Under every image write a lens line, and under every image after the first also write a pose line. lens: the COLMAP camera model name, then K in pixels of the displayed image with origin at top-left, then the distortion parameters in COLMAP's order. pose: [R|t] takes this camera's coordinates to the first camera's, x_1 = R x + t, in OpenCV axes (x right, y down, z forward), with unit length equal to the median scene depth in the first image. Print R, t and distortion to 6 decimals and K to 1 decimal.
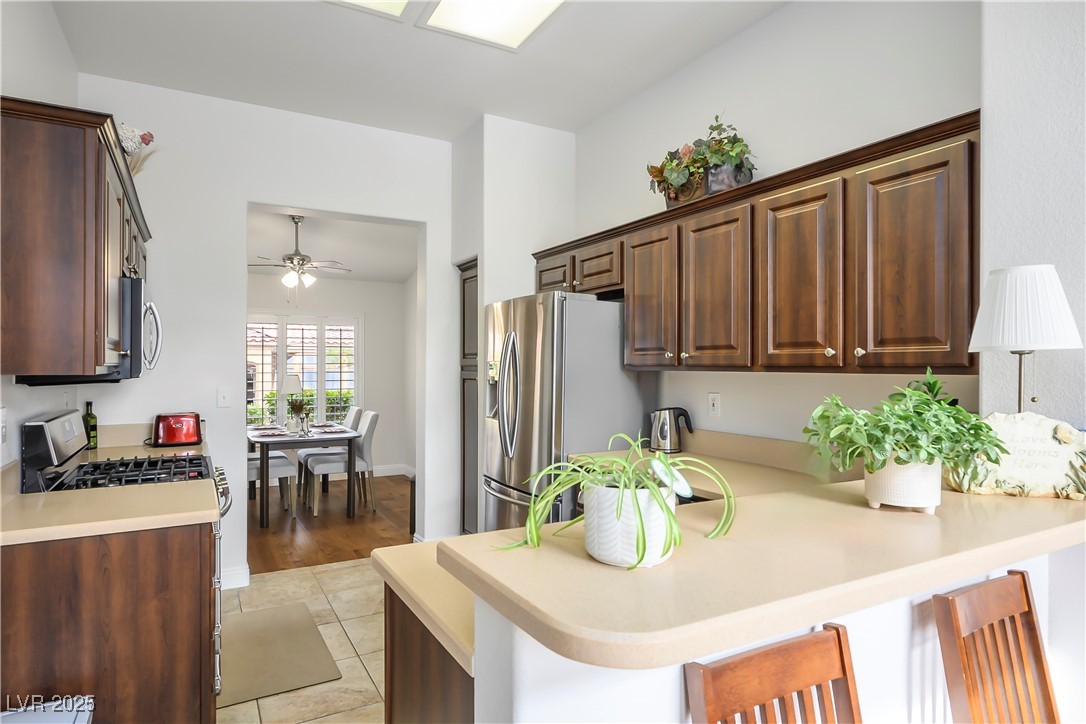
lens RADIAL K [[622.1, 0, 543.0], [0, 622.1, 362.0], [0, 0, 1]] dist [-0.000725, -0.000390]
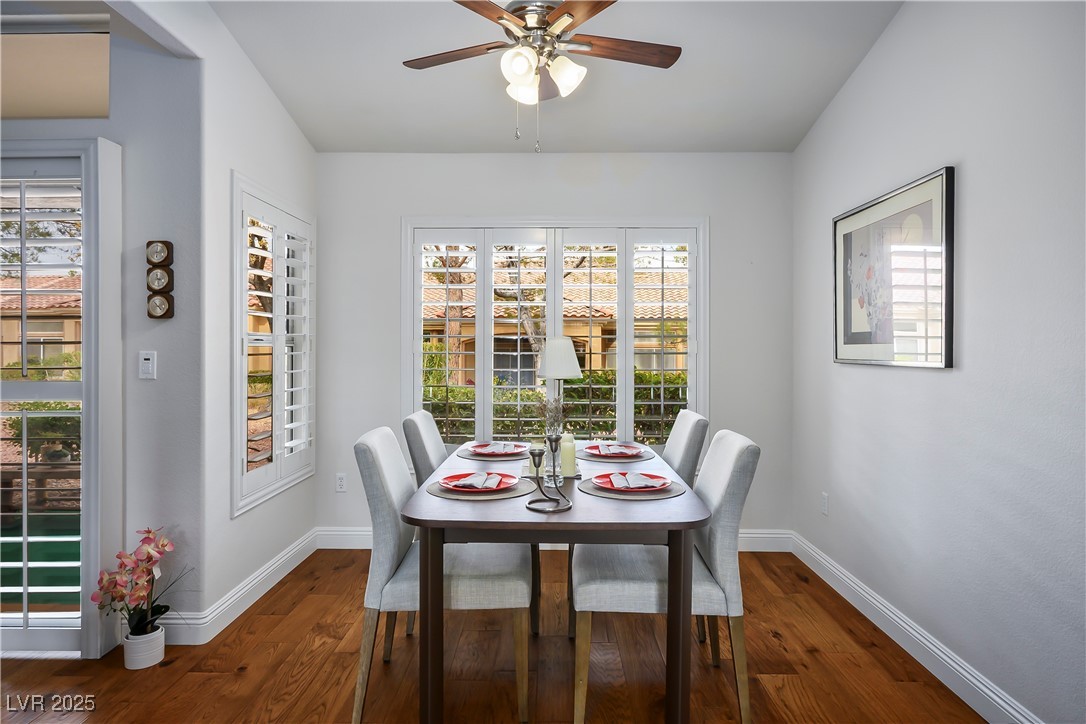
lens RADIAL K [[622.1, 0, 543.0], [0, 622.1, 362.0], [0, 0, 1]] dist [-0.000725, -0.000390]
pose [[0.863759, 0.008181, -0.503838, -0.199436], [0.000022, 0.999868, 0.016273, 0.033781], [0.503904, -0.014067, 0.863645, 0.662494]]
